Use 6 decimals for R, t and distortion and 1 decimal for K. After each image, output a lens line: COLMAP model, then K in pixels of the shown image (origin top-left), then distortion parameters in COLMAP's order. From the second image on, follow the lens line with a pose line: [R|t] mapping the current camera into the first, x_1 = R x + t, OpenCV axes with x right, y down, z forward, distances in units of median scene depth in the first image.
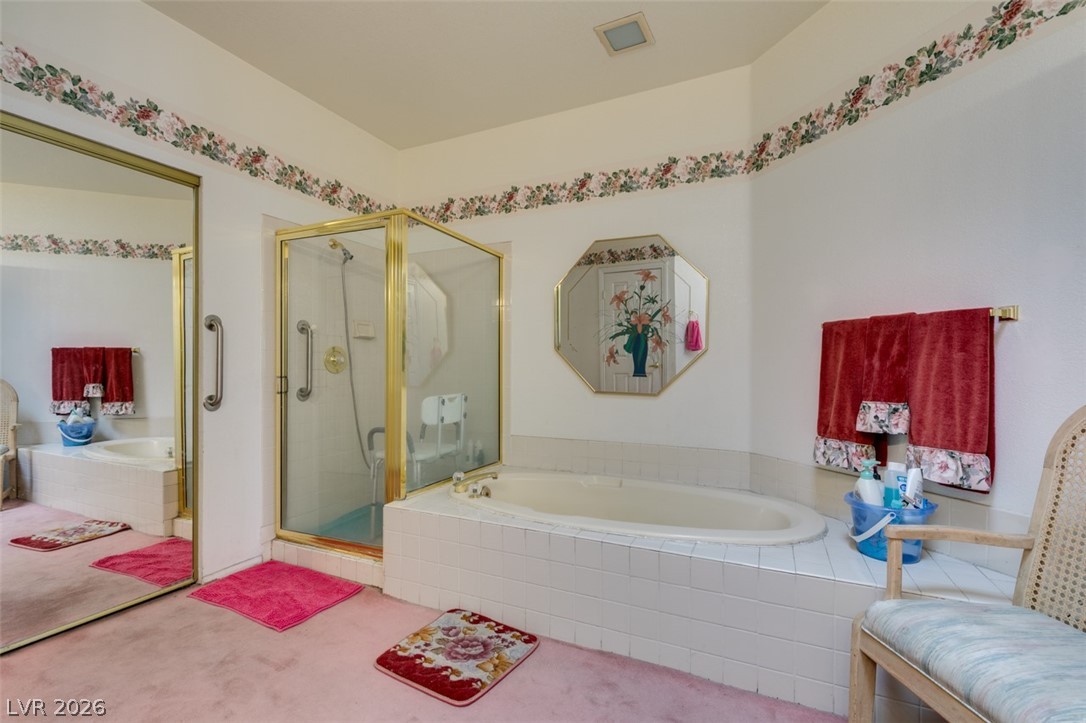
lens RADIAL K [[486.4, 0, 537.6], [0, 486.4, 364.0], [0, 0, 1]] dist [0.006417, -0.001346]
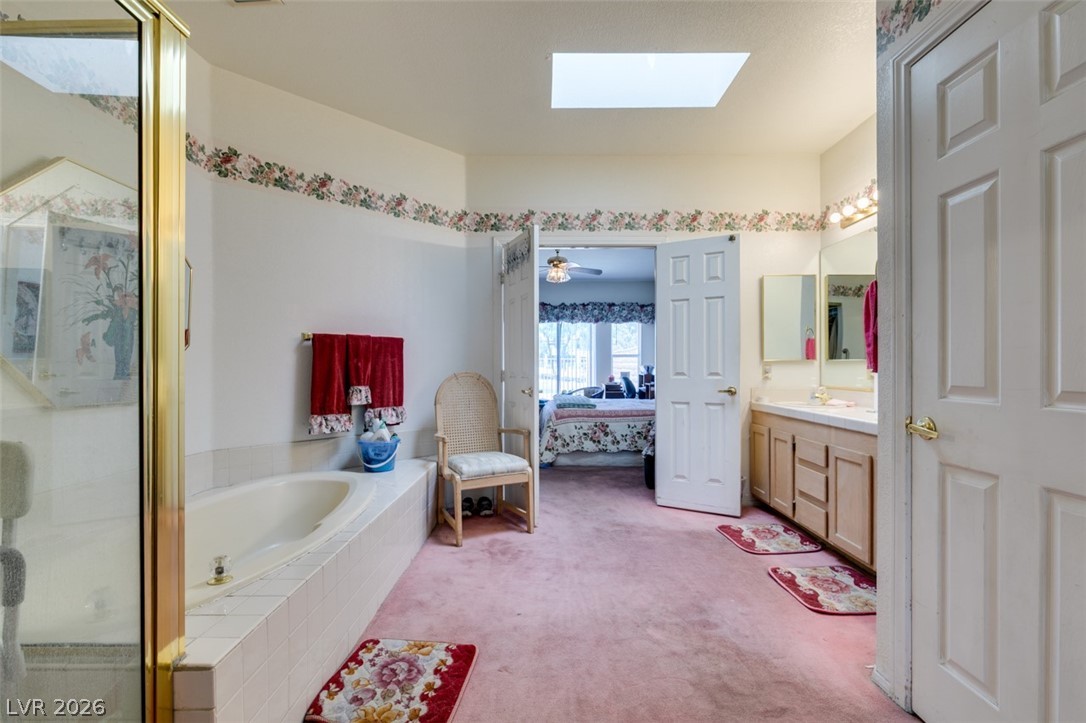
lens RADIAL K [[486.4, 0, 547.0], [0, 486.4, 363.7], [0, 0, 1]] dist [0.006417, -0.001346]
pose [[-0.433679, 0.001492, 0.901066, -1.004982], [-0.010328, 0.999925, -0.006627, 0.001748], [-0.901008, -0.012180, -0.433631, 1.052792]]
